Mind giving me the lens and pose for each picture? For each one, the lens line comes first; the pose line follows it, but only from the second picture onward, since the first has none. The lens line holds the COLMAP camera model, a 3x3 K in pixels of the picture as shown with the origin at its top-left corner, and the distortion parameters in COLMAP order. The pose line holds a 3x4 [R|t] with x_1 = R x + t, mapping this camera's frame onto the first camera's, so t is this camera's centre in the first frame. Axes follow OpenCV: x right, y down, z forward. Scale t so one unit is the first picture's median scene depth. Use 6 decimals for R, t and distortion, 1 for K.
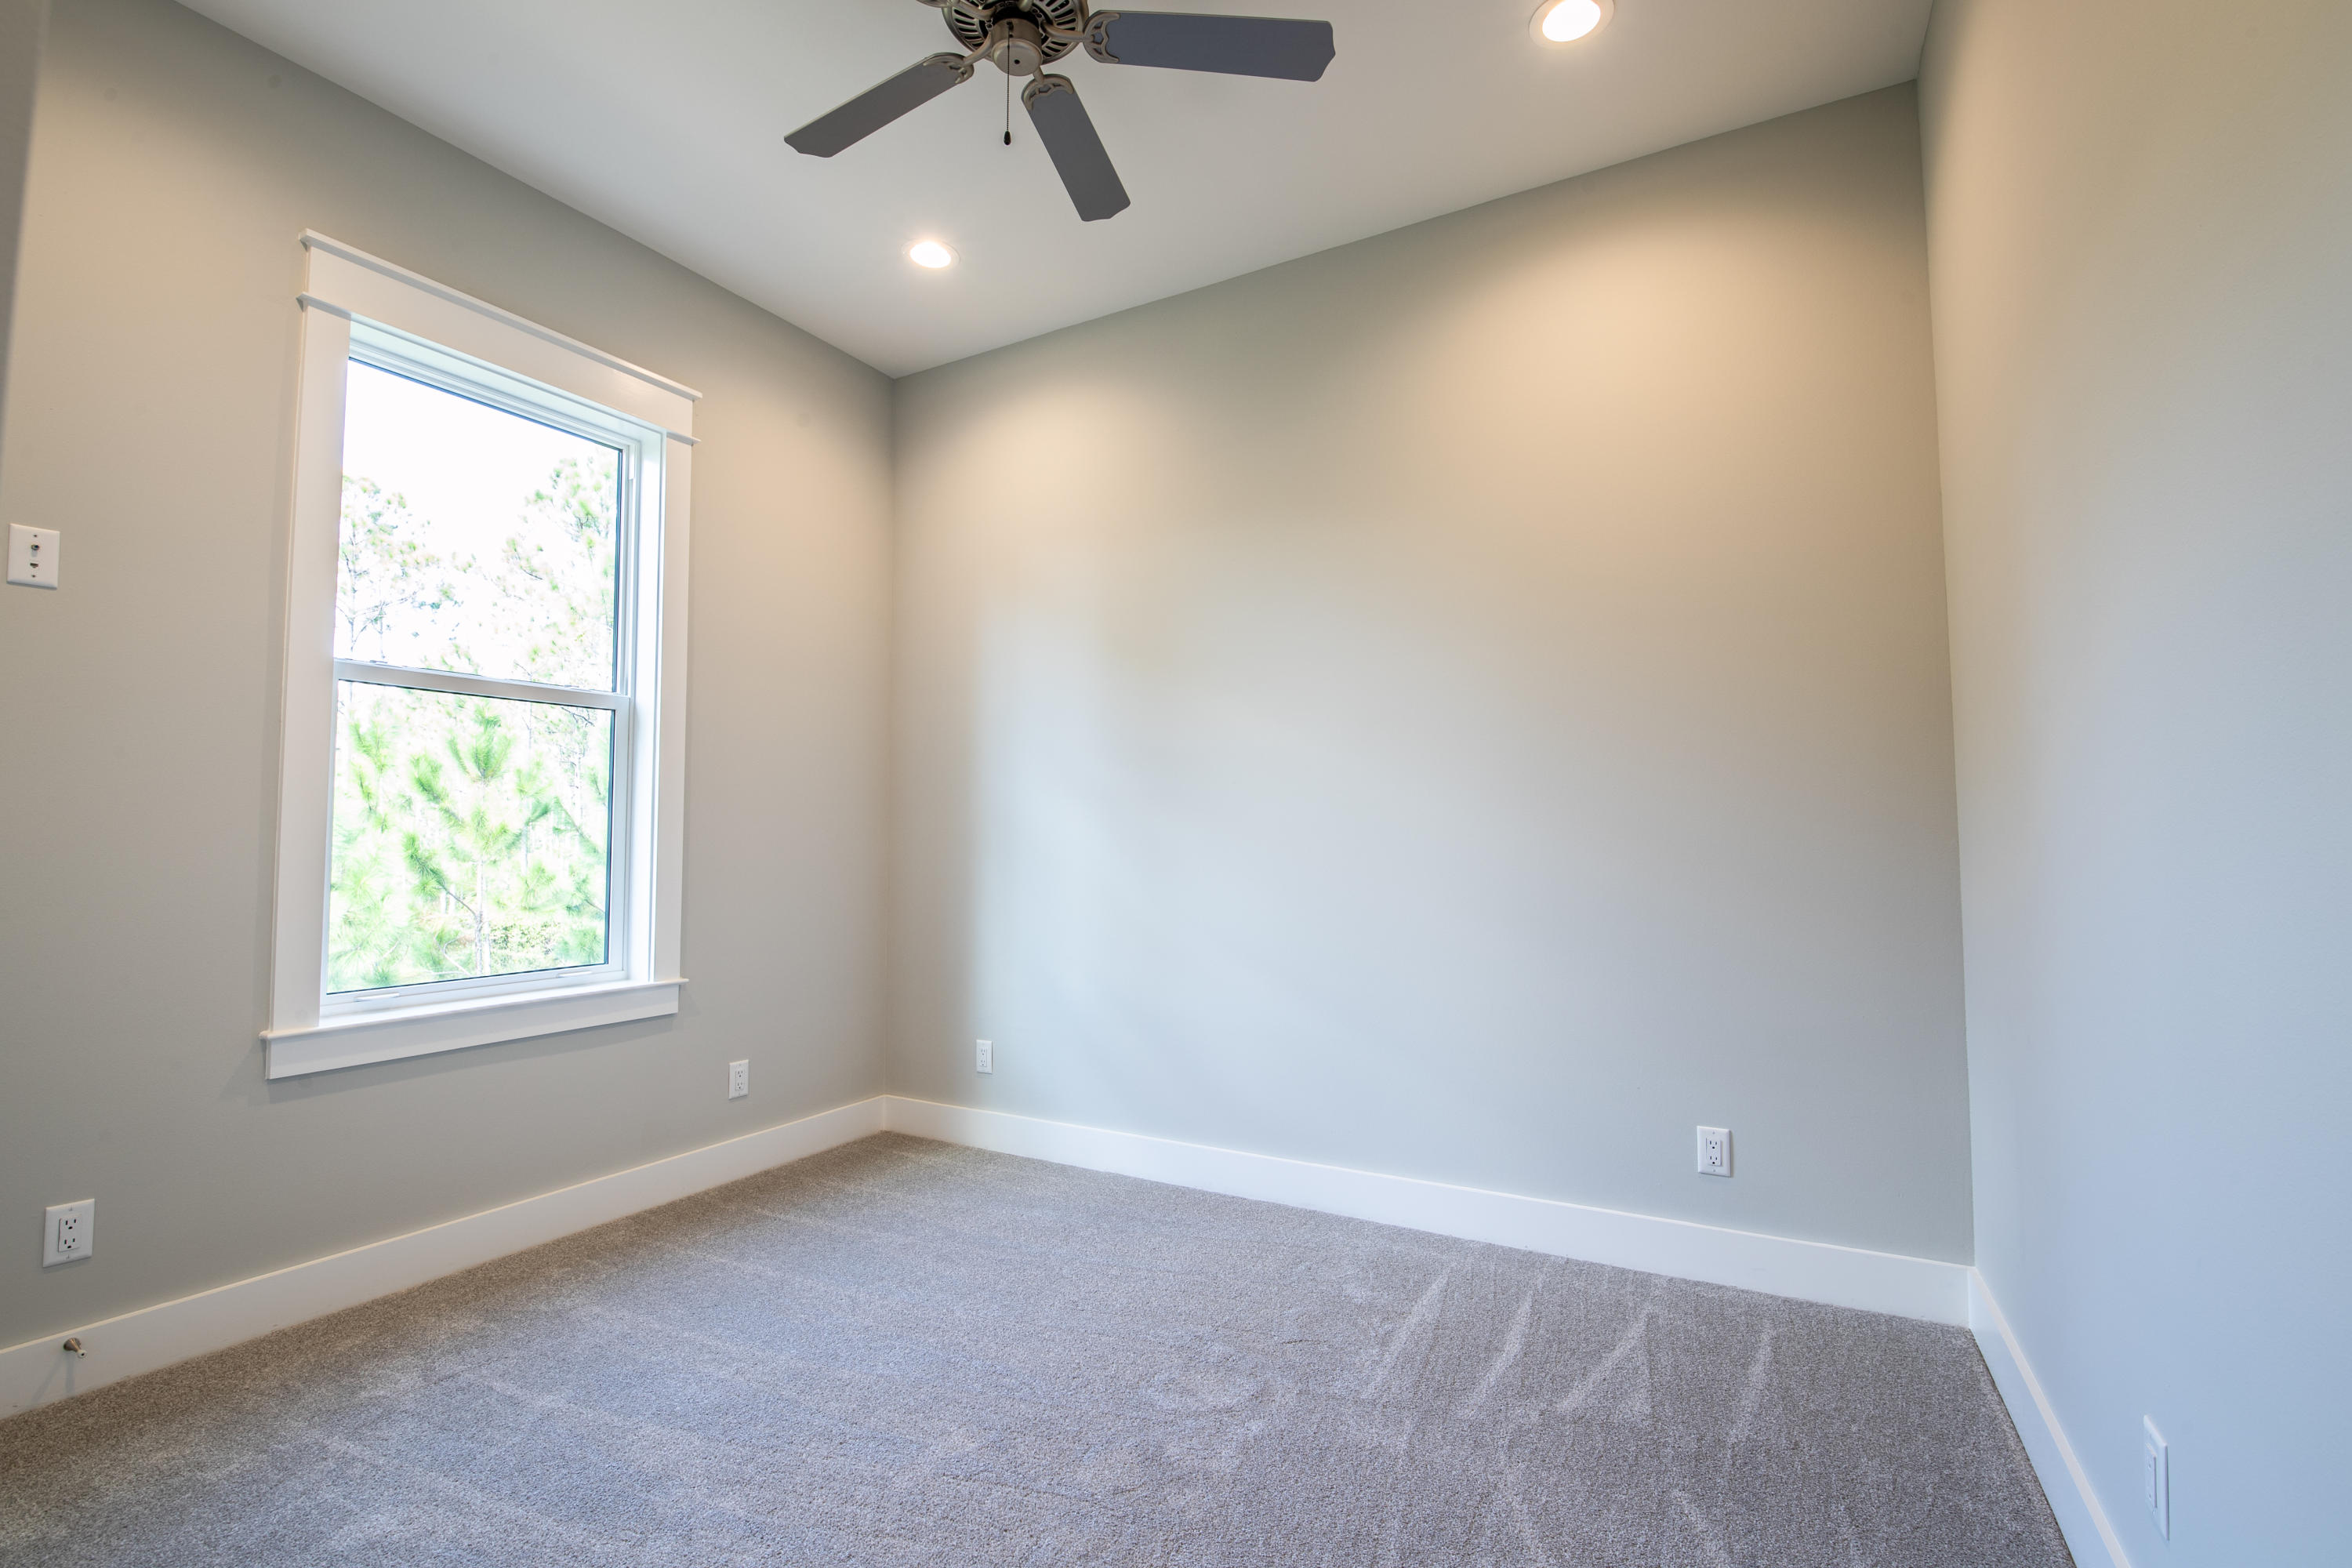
lens RADIAL K [[1058.0, 0, 1176.0], [0, 1058.0, 784.0], [0, 0, 1]] dist [-0.005070, -0.011926]
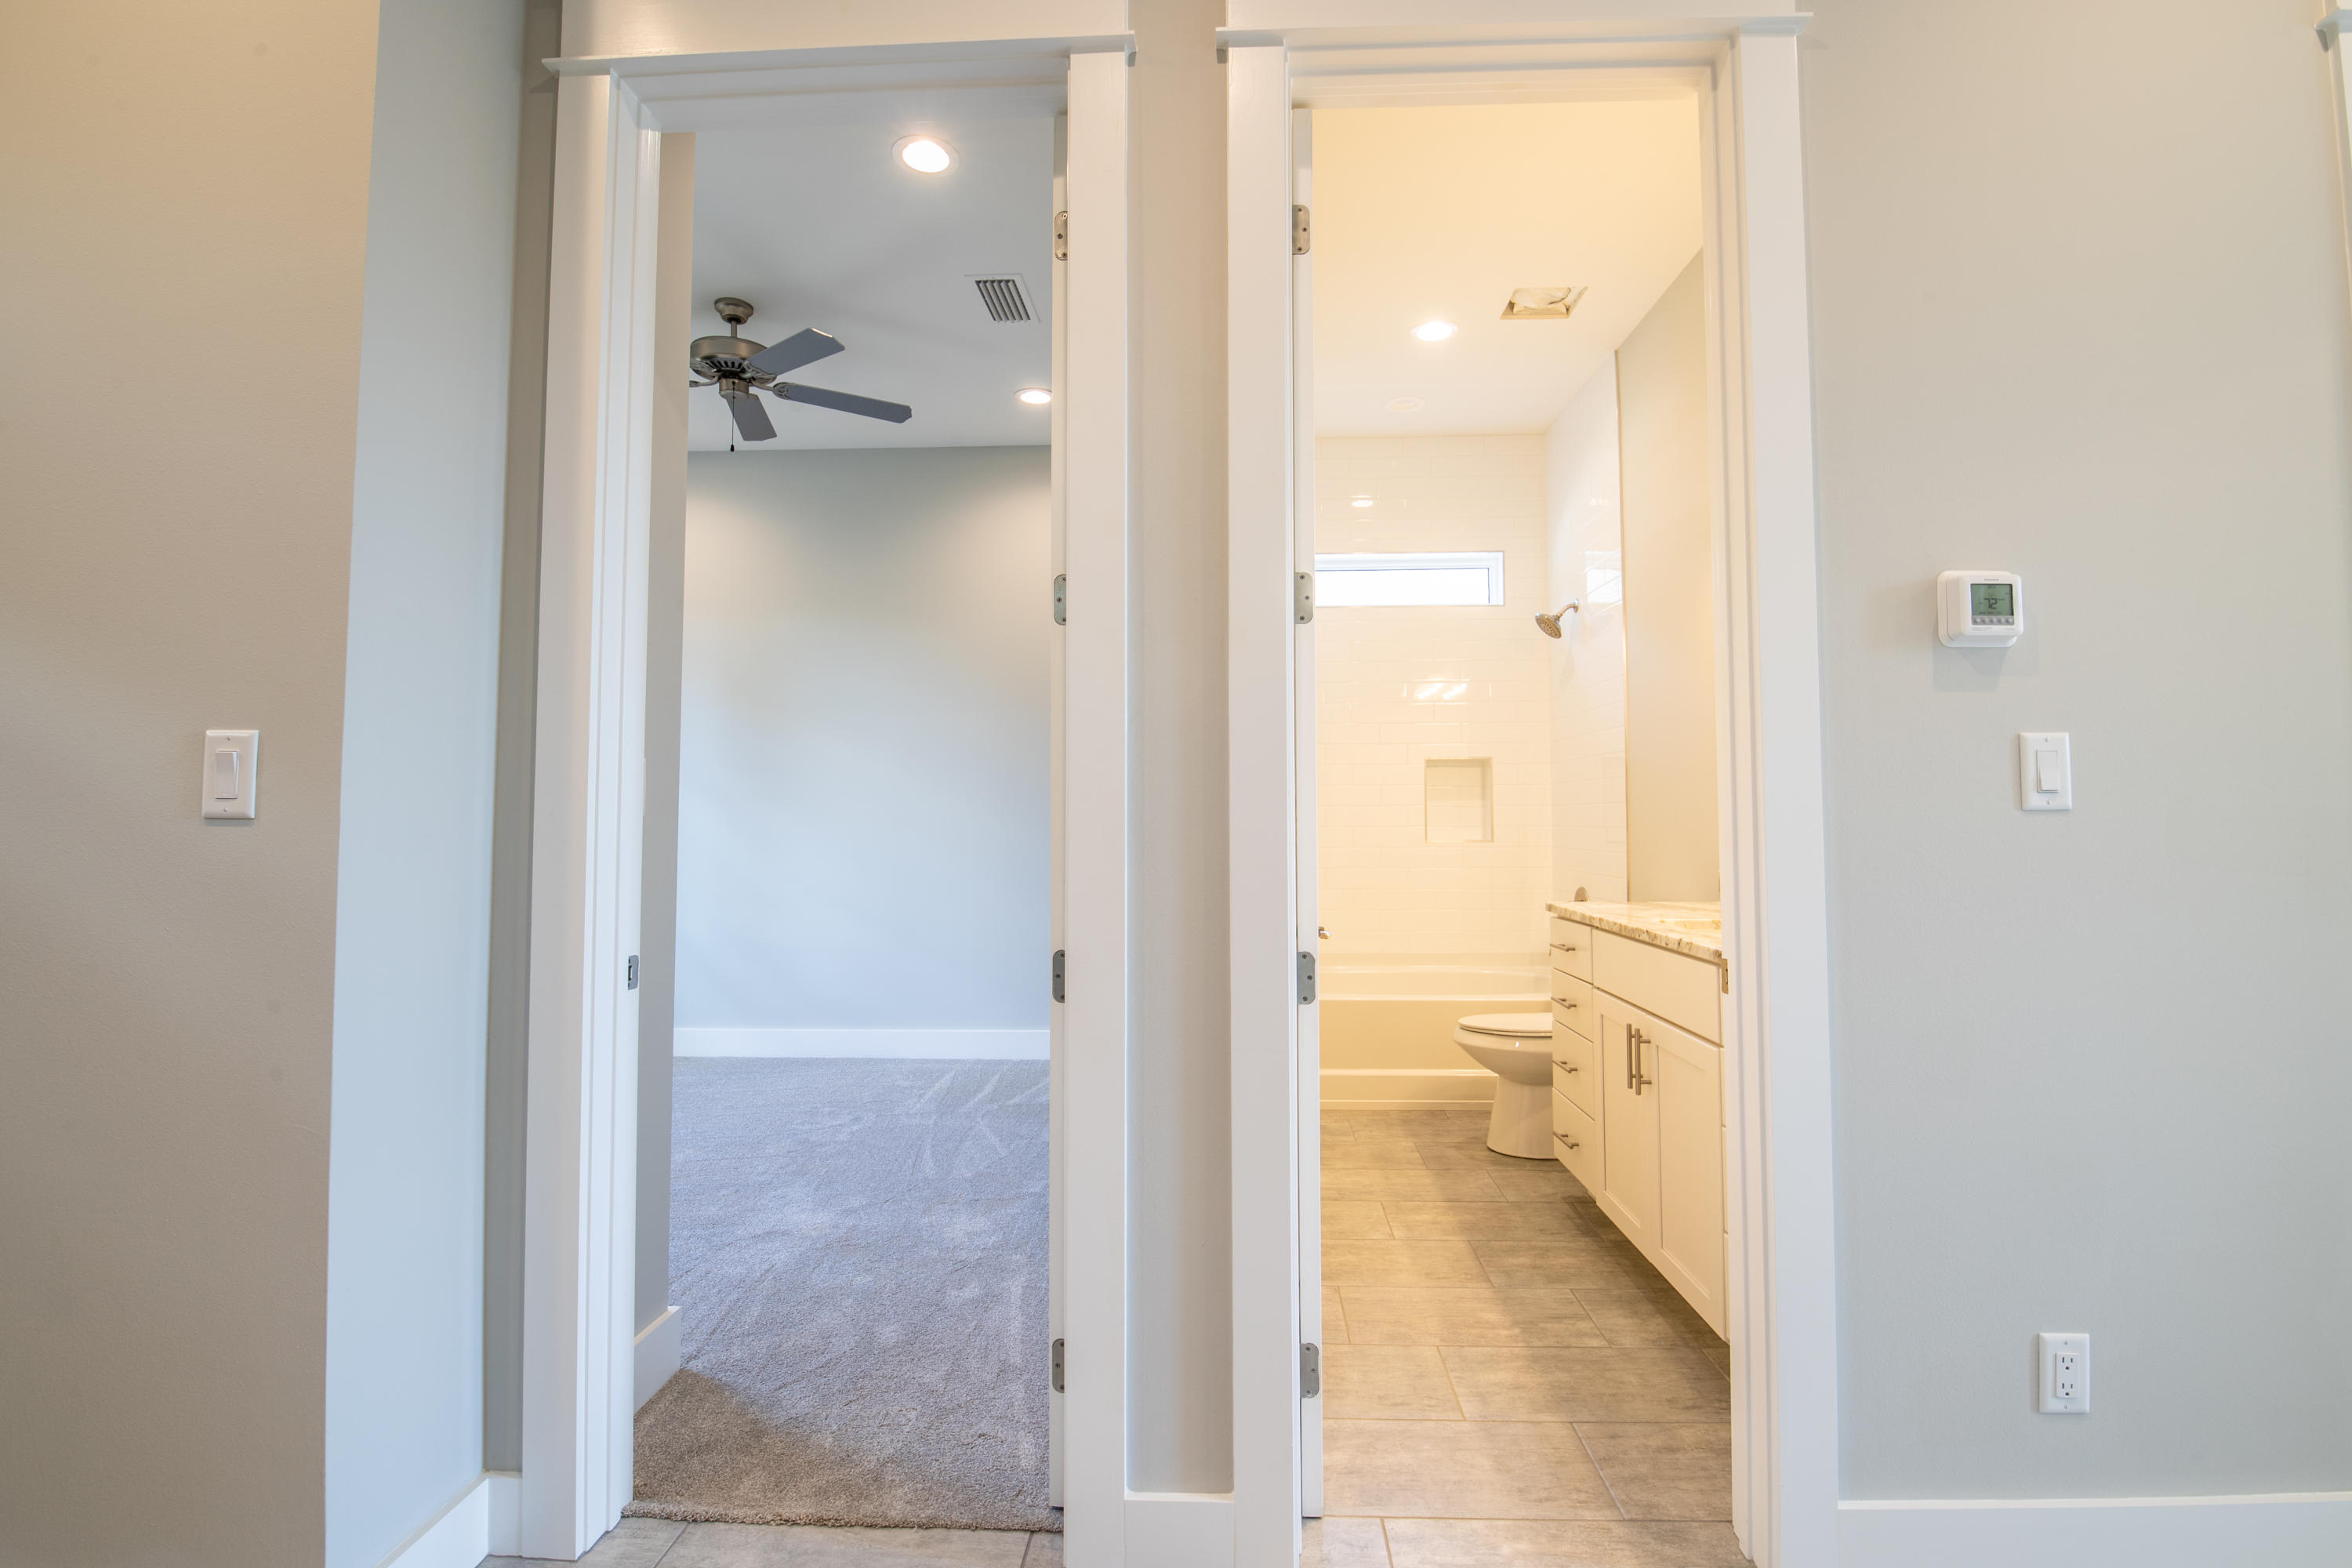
lens RADIAL K [[1058.0, 0, 1176.0], [0, 1058.0, 784.0], [0, 0, 1]] dist [-0.005070, -0.011926]
pose [[0.900763, 0.016622, 0.433992, -0.232754], [-0.022917, 0.999694, 0.009276, -0.052174], [-0.433705, -0.018301, 0.900869, -0.936388]]
